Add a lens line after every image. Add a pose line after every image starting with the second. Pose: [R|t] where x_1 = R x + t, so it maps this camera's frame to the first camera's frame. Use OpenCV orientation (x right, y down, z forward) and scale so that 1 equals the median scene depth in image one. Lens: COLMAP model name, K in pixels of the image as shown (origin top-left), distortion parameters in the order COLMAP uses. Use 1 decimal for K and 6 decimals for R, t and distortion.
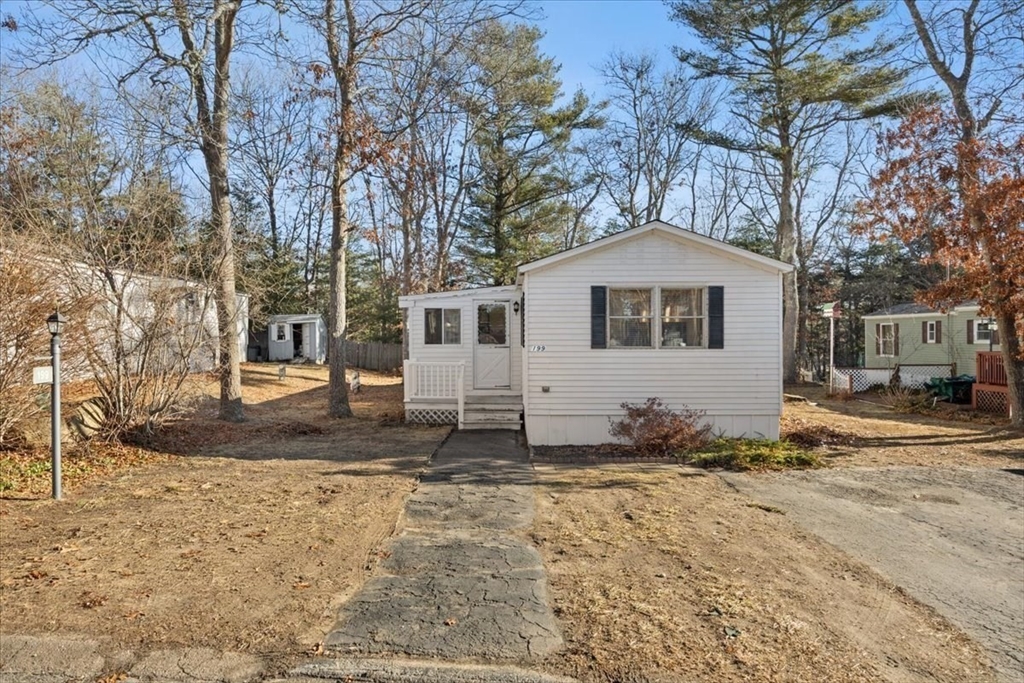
lens RADIAL K [[706.2, 0, 533.8], [0, 706.2, 339.6], [0, 0, 1]] dist [-0.004014, 0.000611]
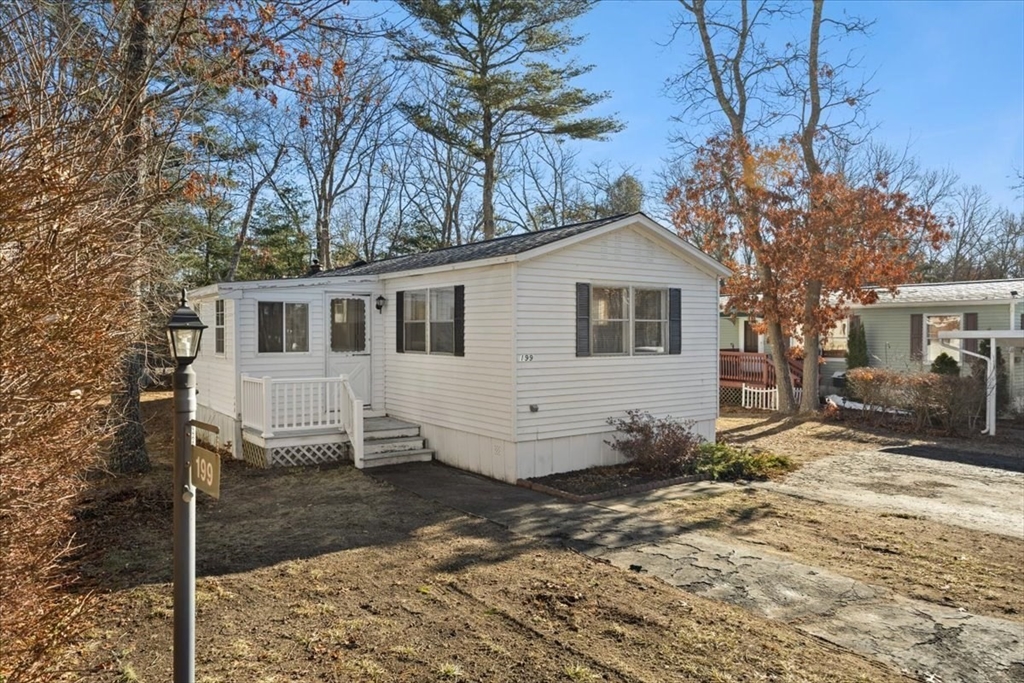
lens RADIAL K [[706.2, 0, 533.8], [0, 706.2, 339.6], [0, 0, 1]] dist [-0.004014, 0.000611]
pose [[0.789297, -0.006394, 0.613979, -0.396567], [0.002676, 0.999972, 0.006974, -0.011512], [-0.614006, -0.003861, 0.789292, 0.298598]]
